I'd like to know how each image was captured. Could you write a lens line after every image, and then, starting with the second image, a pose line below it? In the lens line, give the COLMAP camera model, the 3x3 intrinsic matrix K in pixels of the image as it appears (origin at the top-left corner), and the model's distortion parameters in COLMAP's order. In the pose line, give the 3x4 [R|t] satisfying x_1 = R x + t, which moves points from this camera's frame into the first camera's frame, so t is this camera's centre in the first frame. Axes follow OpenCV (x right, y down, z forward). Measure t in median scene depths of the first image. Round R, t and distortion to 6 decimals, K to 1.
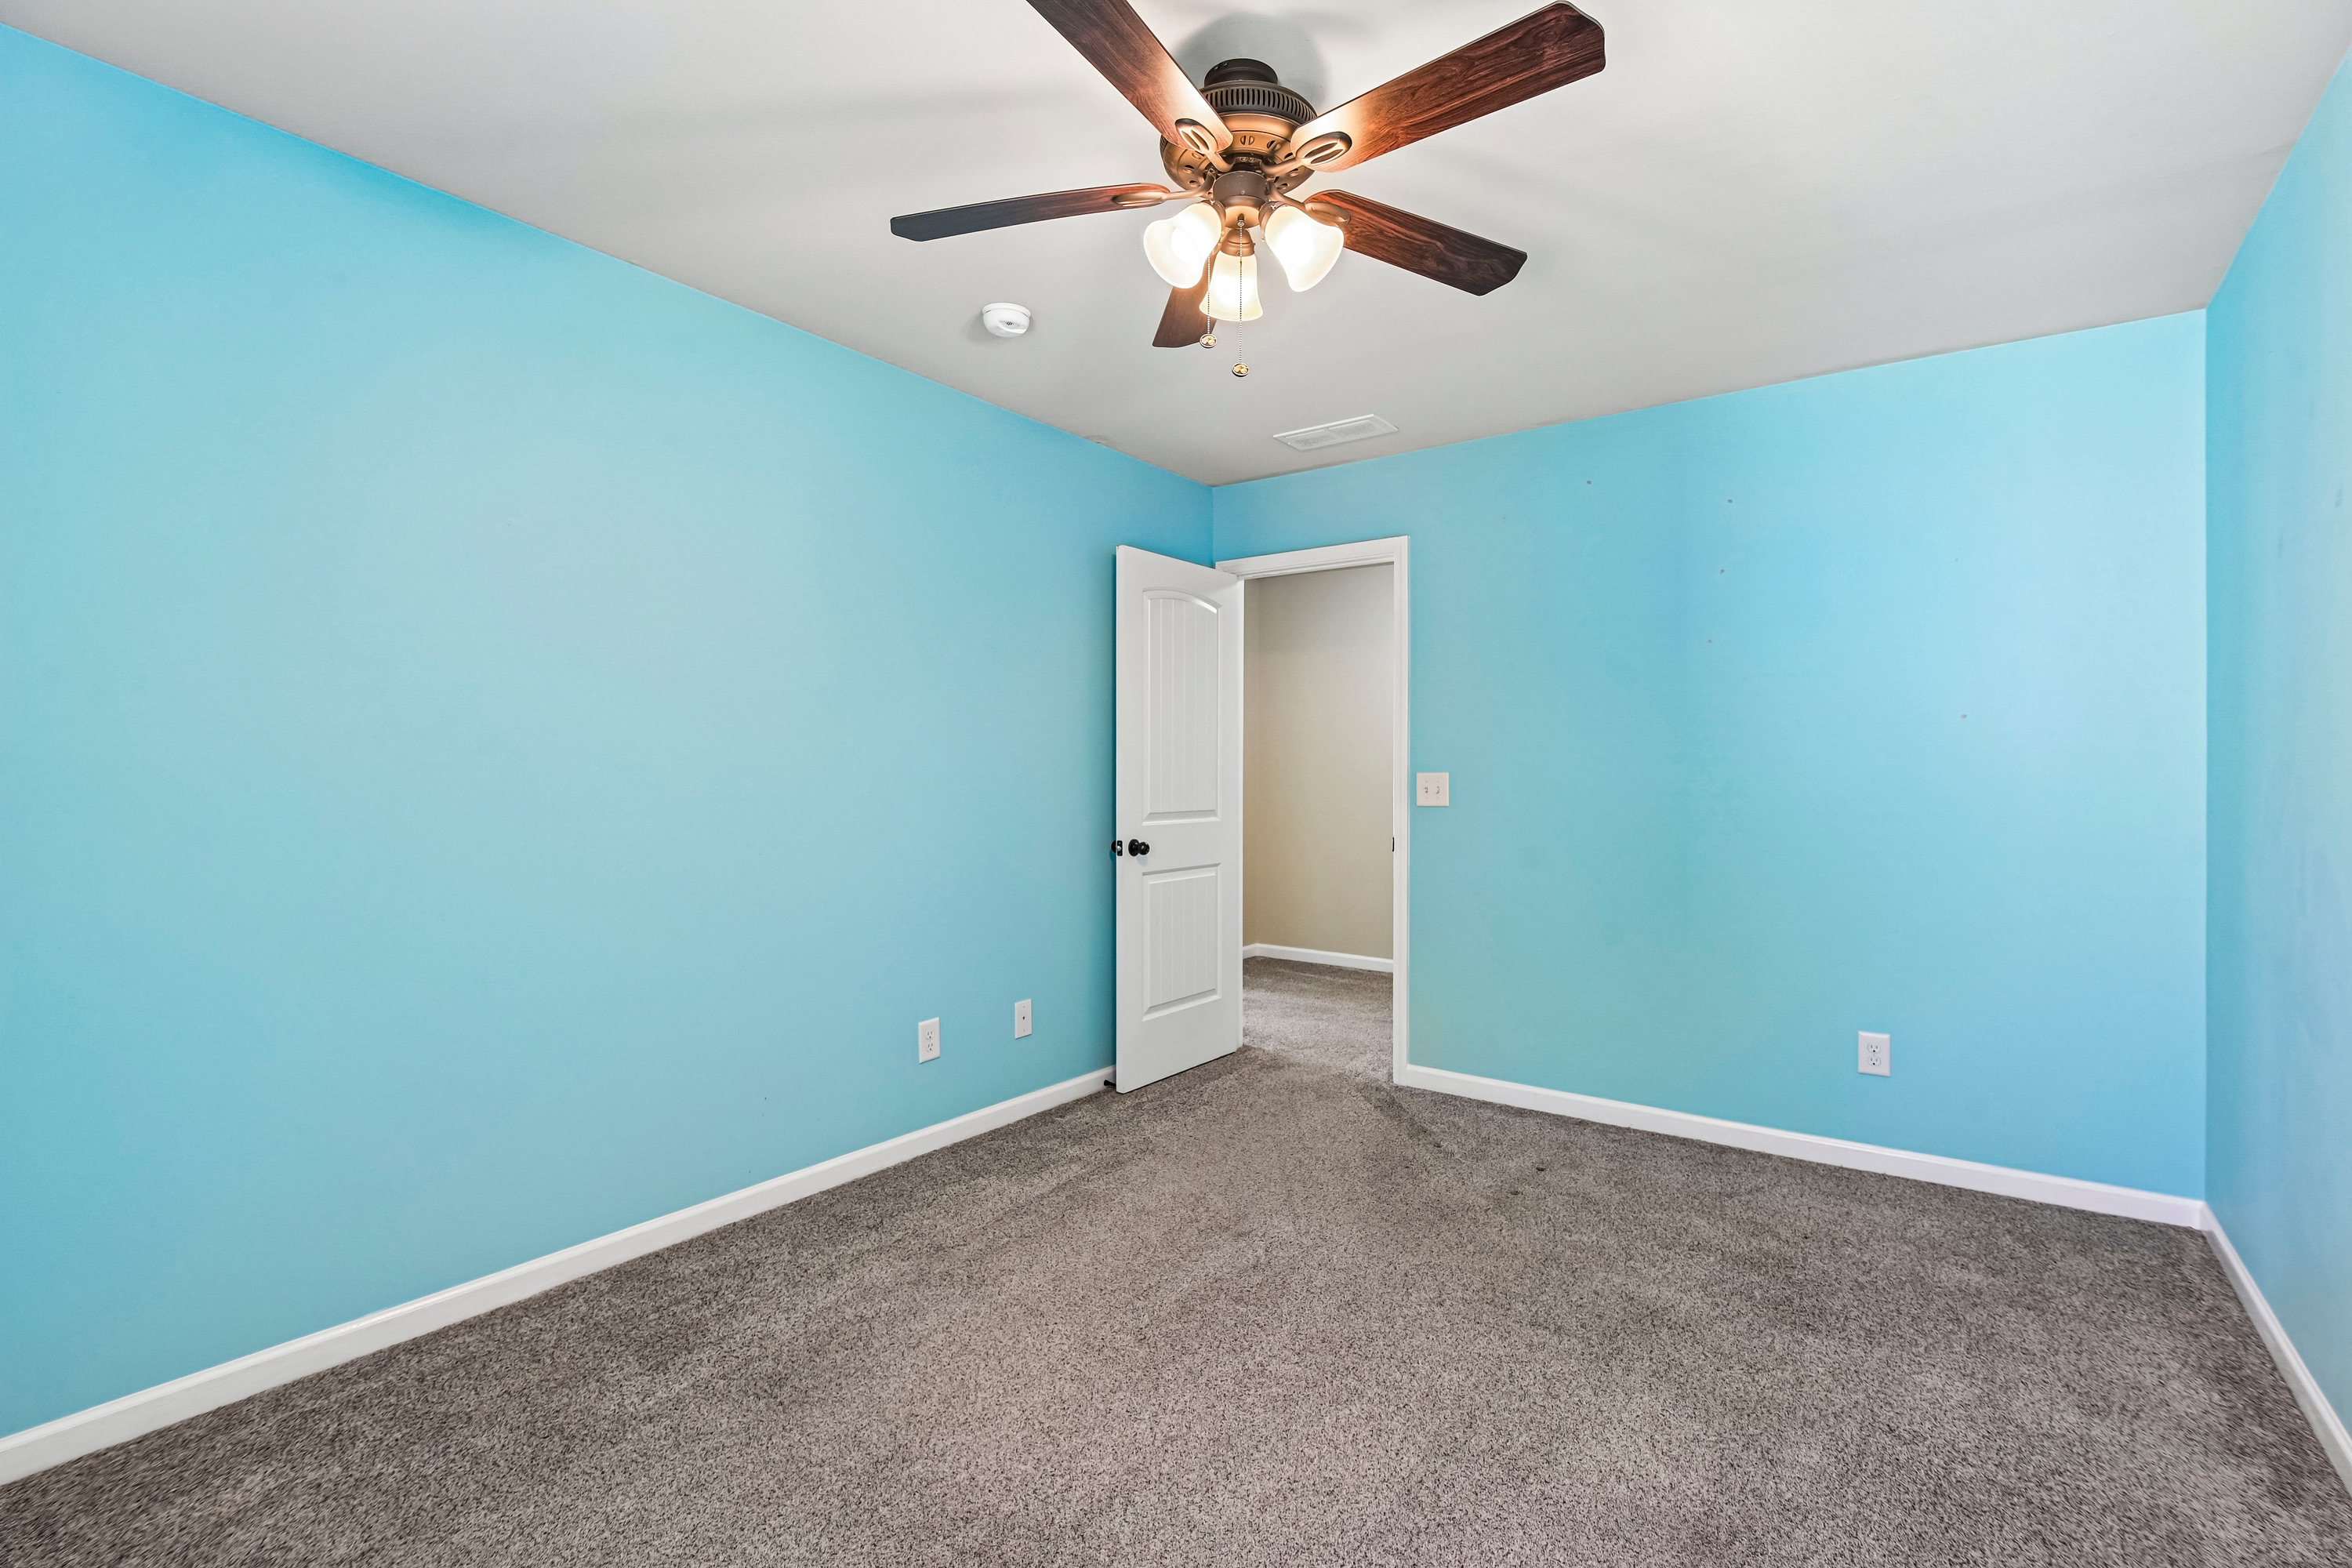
lens RADIAL K [[1066.8, 0, 1187.4], [0, 1066.8, 792.9], [0, 0, 1]] dist [-0.010277, -0.002858]
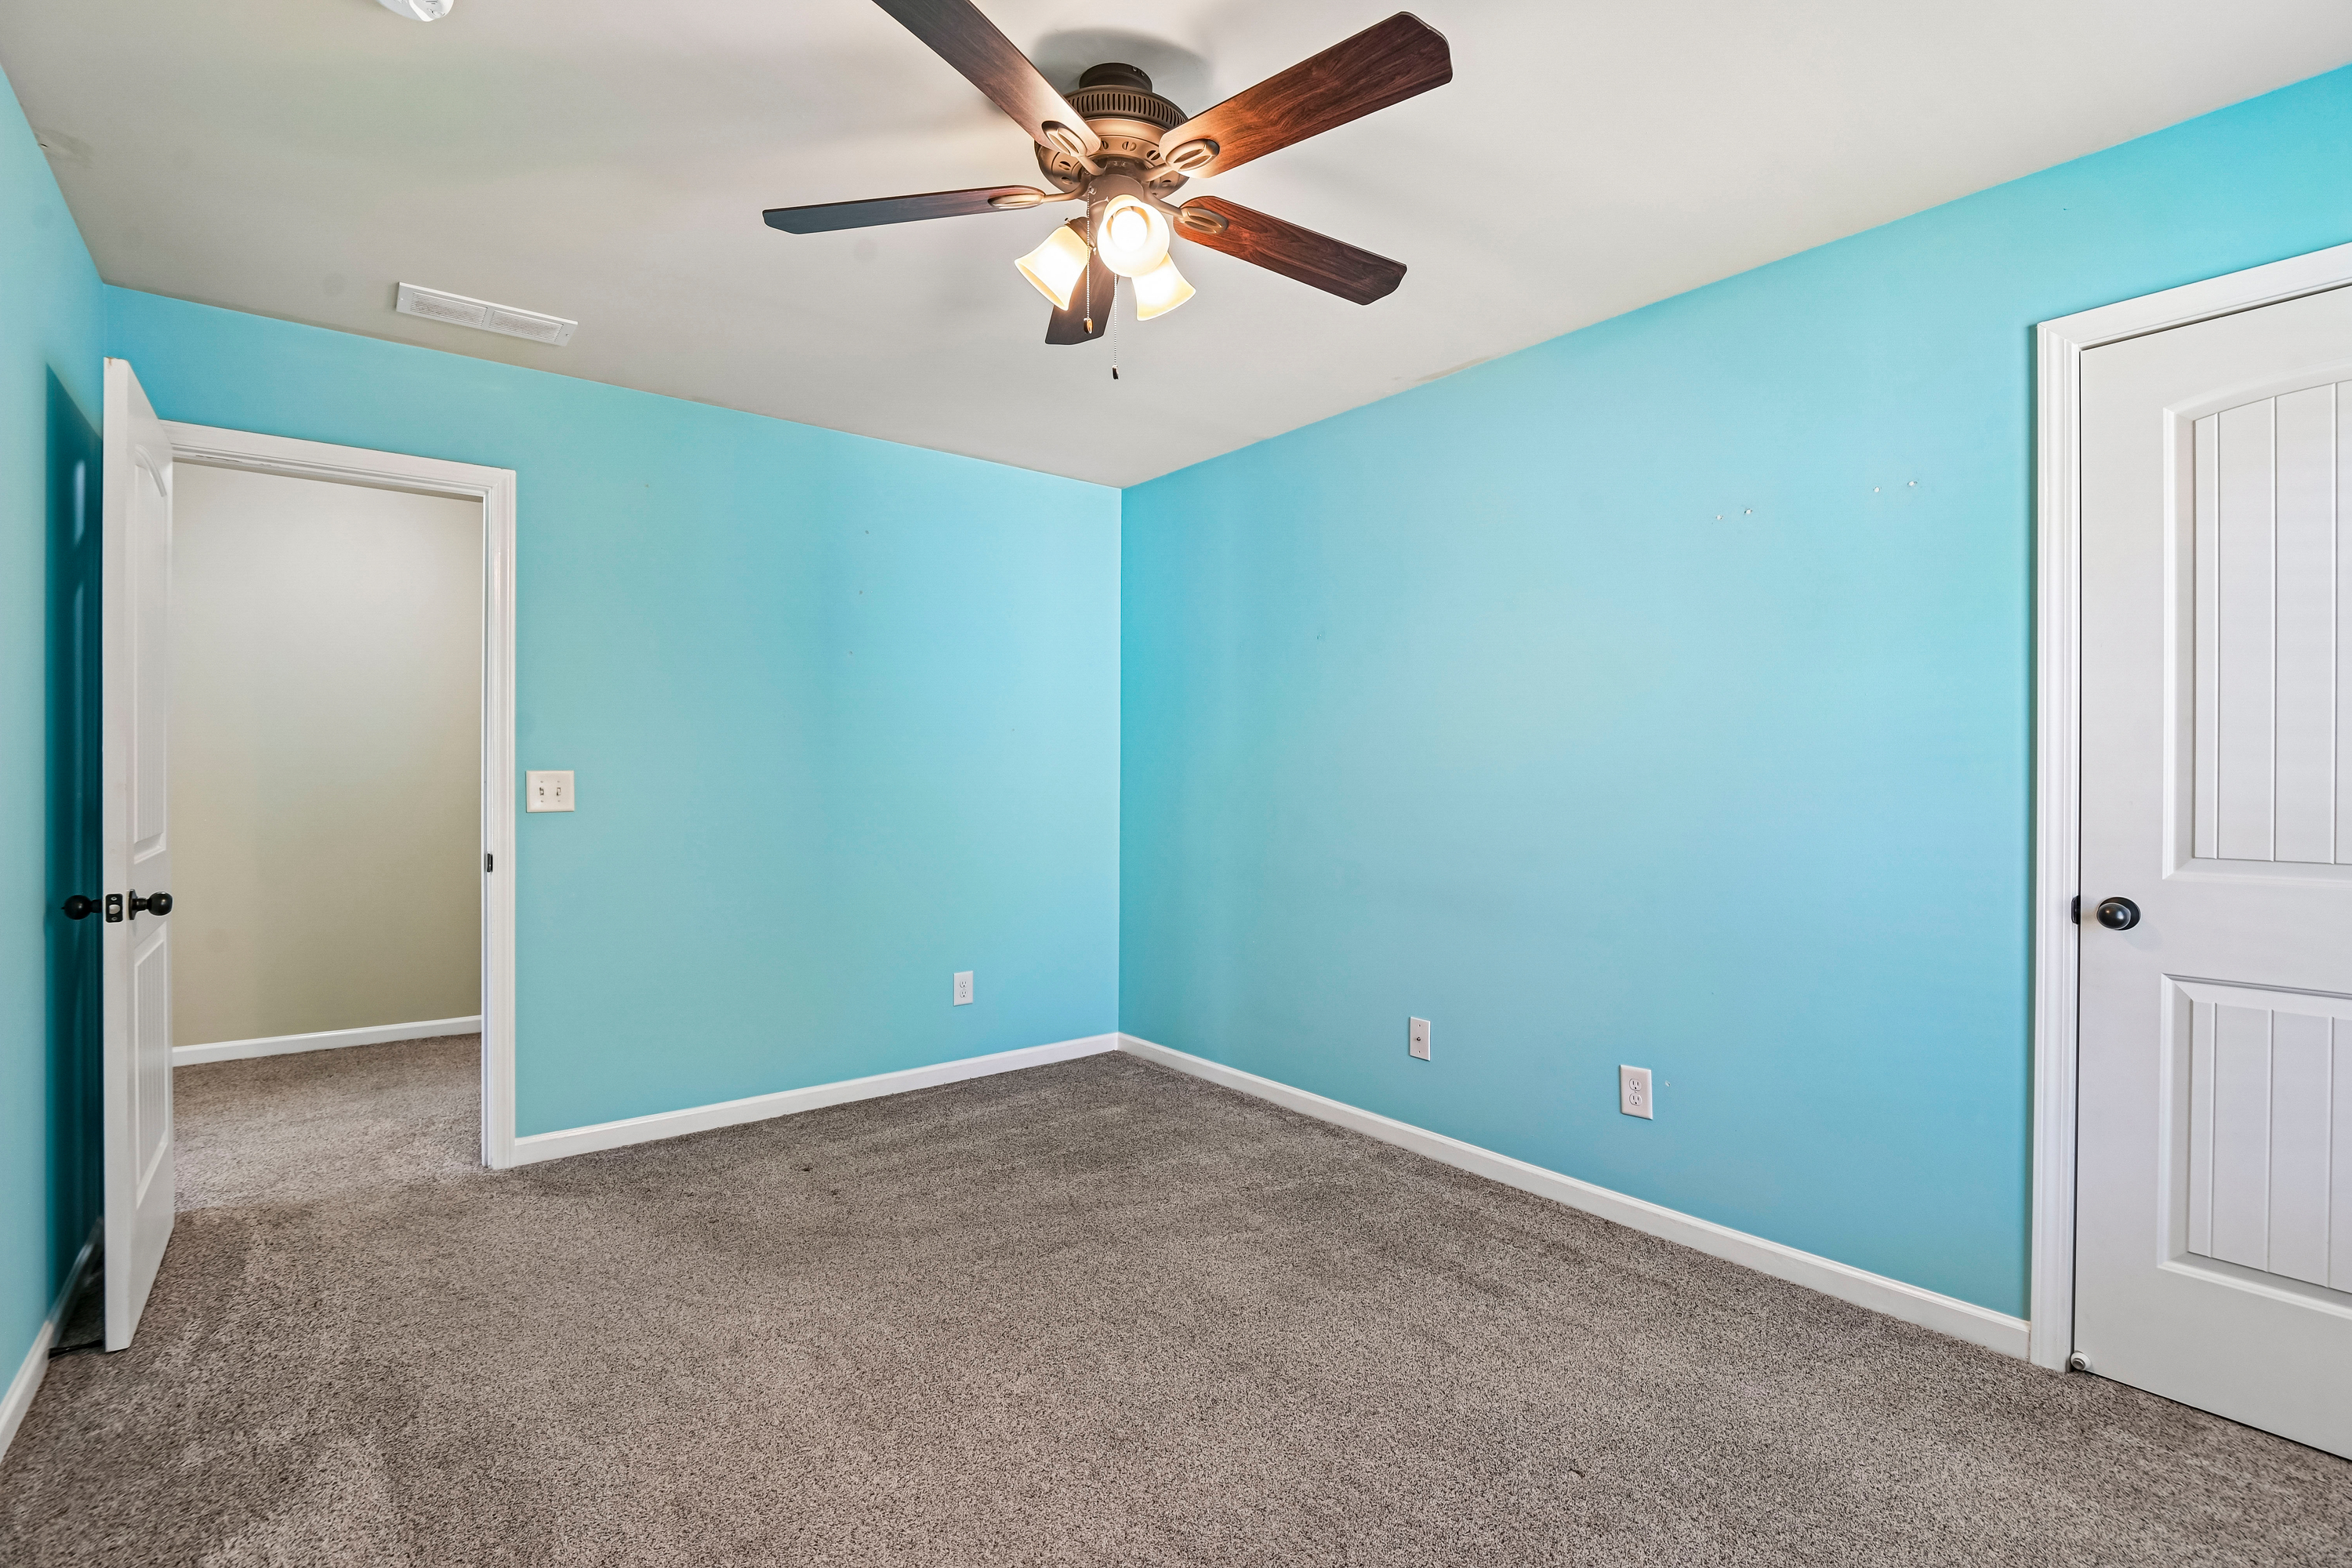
lens RADIAL K [[1066.8, 0, 1187.4], [0, 1066.8, 788.8], [0, 0, 1]] dist [-0.010277, -0.002858]
pose [[0.273449, -0.017453, 0.961728, -0.473296], [0.016591, 0.999772, 0.013426, -0.008705], [-0.961743, 0.012285, 0.273677, 0.346679]]
